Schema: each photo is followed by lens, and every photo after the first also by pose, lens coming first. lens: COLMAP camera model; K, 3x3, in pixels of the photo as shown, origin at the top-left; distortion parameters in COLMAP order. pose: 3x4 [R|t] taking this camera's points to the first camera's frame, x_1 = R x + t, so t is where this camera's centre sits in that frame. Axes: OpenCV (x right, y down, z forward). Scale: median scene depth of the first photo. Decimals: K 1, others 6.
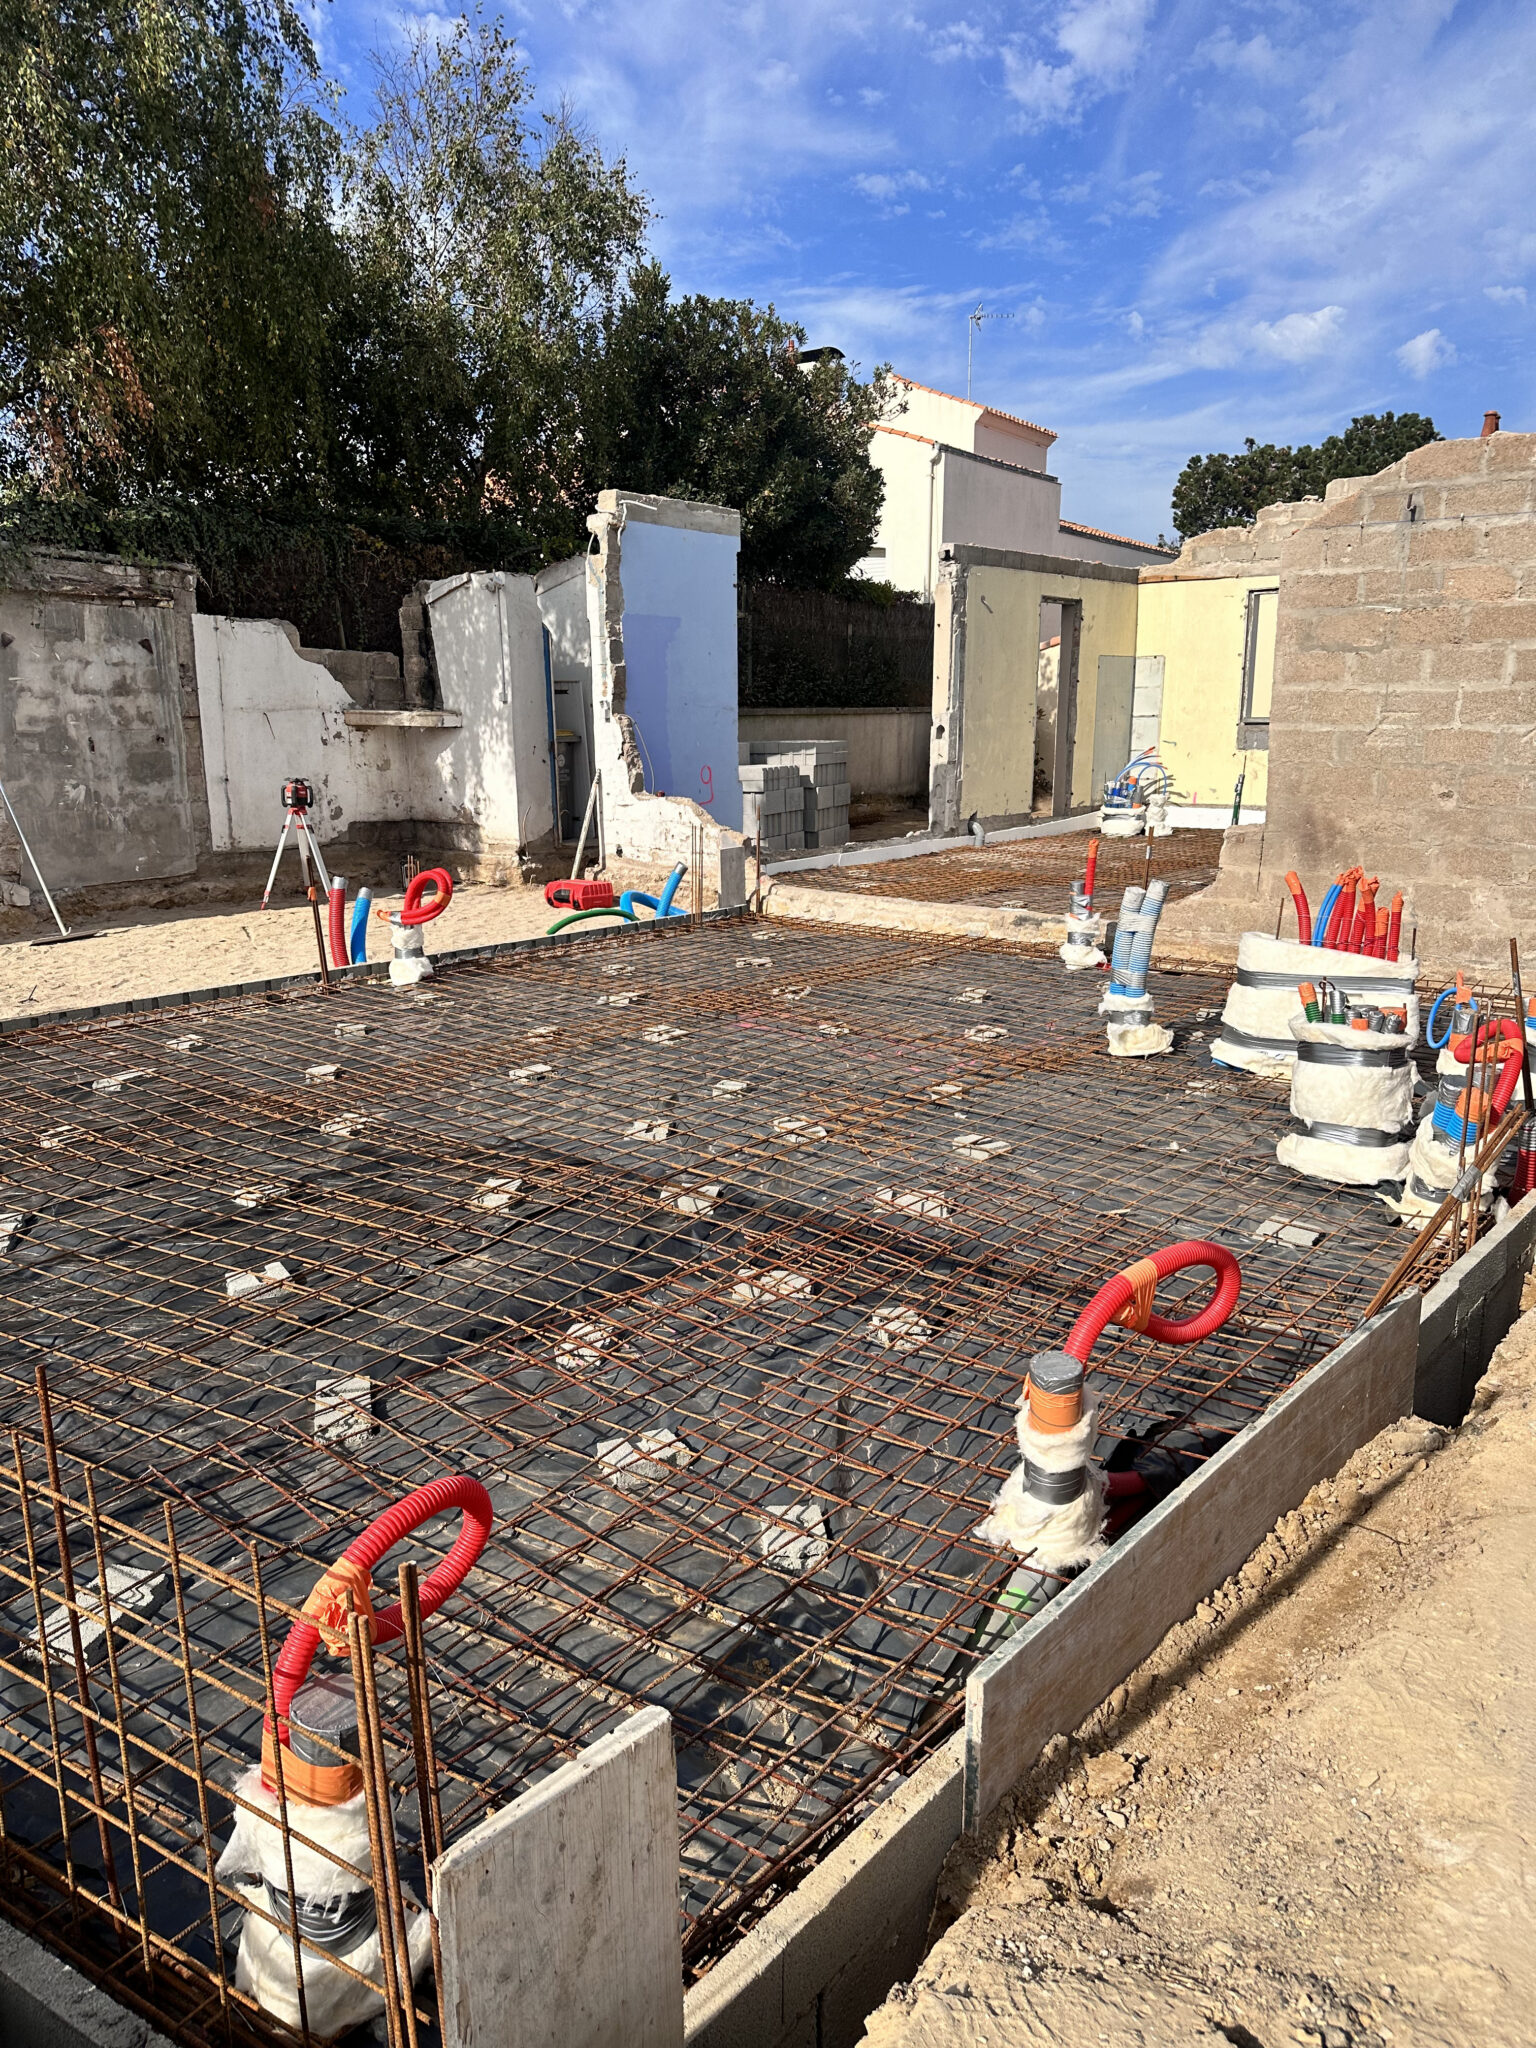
lens RADIAL K [[1413.2, 0, 716.5], [0, 1413.2, 1090.1], [0, 0, 1]] dist [0.081176, -0.133527]
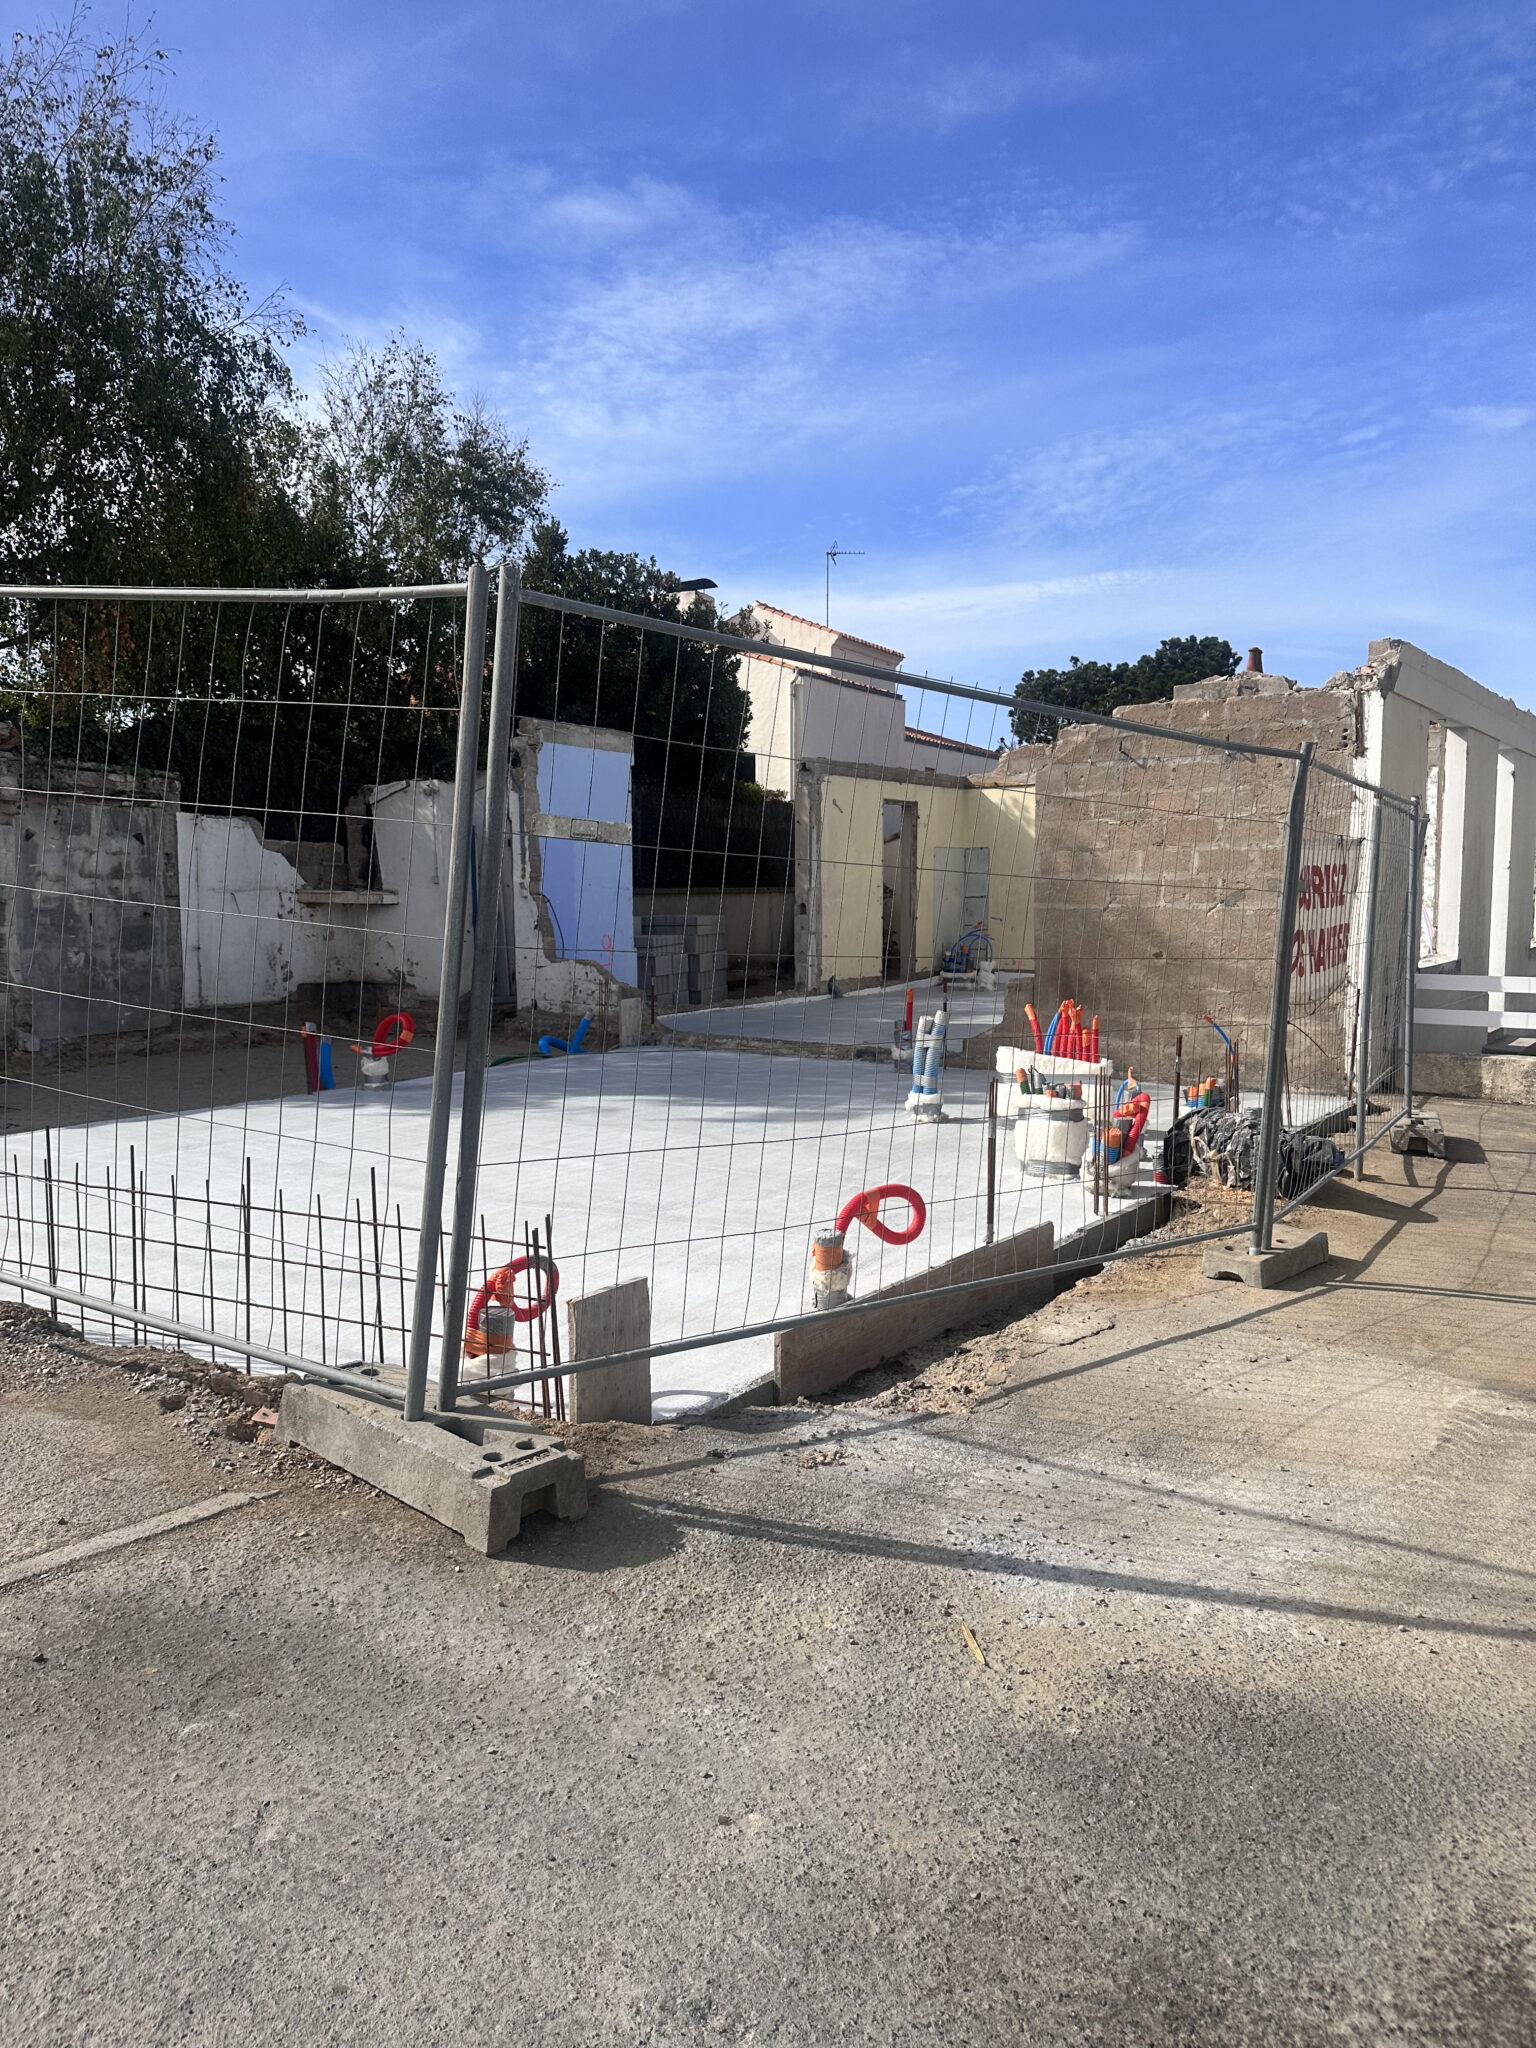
lens RADIAL K [[1413.2, 0, 716.5], [0, 1413.2, 1090.1], [0, 0, 1]] dist [0.081176, -0.133527]
pose [[0.996764, -0.009885, 0.079773, -0.011171], [0.019346, 0.992740, -0.118717, 0.042870], [-0.078021, 0.119876, 0.989718, -0.167965]]
